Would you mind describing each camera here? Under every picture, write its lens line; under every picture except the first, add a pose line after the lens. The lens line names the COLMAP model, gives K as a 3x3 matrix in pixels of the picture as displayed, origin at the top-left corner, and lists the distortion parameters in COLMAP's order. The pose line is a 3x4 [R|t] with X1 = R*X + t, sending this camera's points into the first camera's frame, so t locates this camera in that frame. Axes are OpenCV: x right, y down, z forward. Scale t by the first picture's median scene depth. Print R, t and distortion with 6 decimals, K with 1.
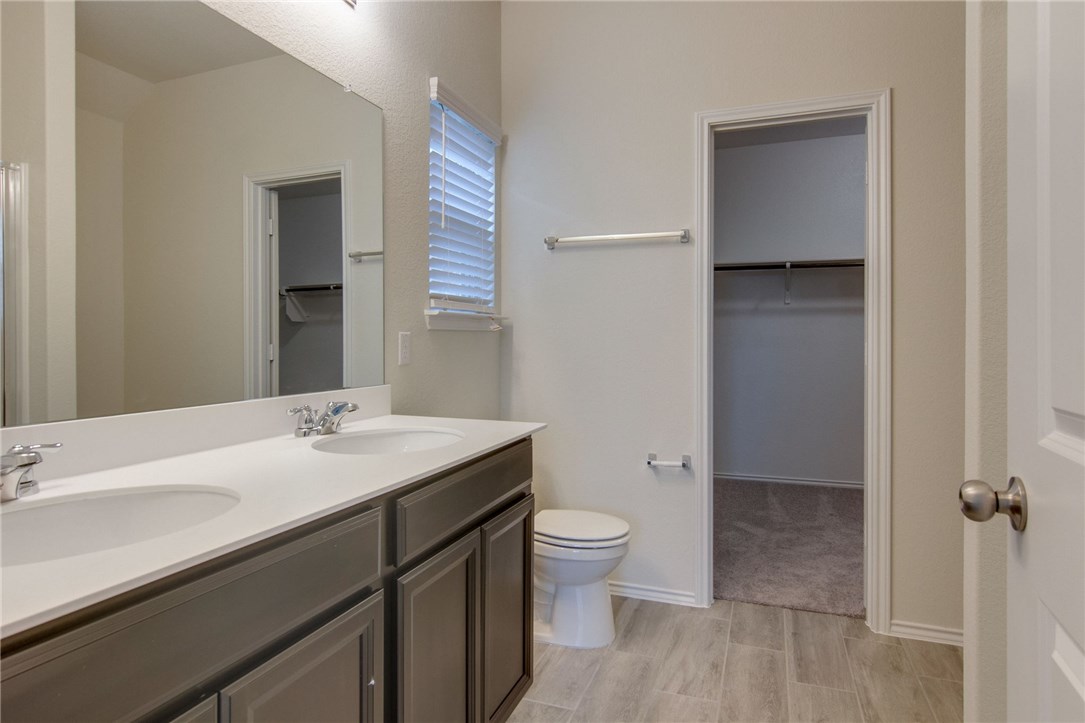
lens RADIAL K [[627.4, 0, 540.5], [0, 627.4, 347.5], [0, 0, 1]] dist [0.000857, 0.001590]
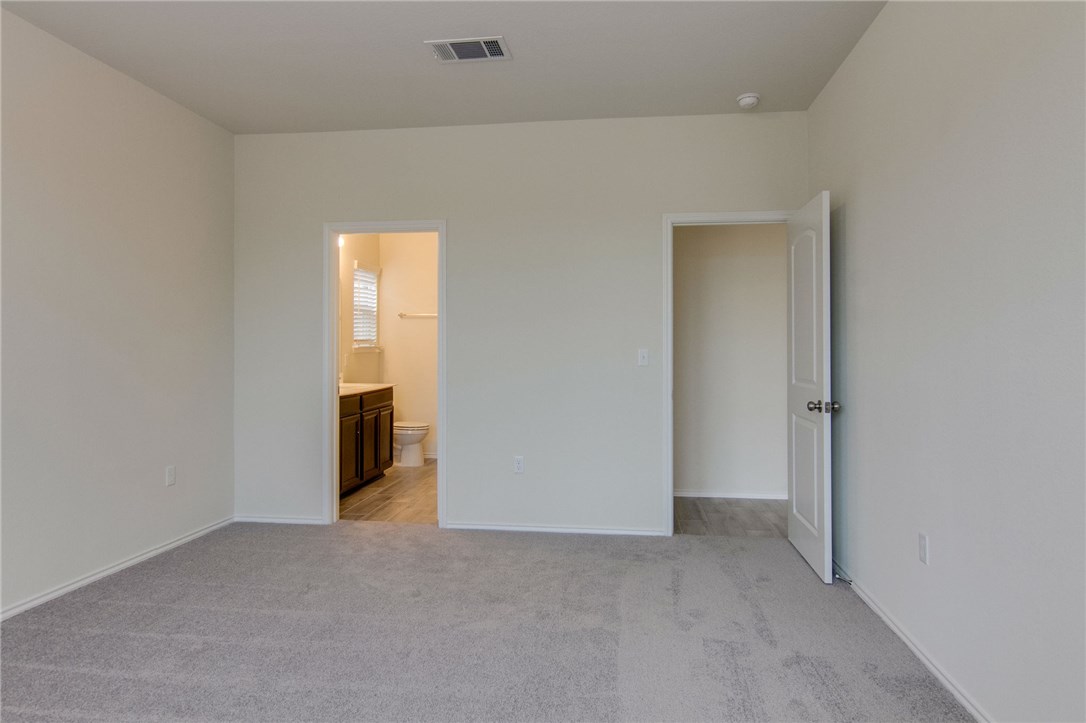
lens RADIAL K [[615.1, 0, 541.4], [0, 615.1, 350.6], [0, 0, 1]] dist [0.003424, 0.000625]
pose [[0.974334, 0.001933, 0.225100, 0.012899], [-0.000400, 0.999976, -0.006855, -0.020492], [-0.225108, 0.006589, 0.974312, -1.734694]]
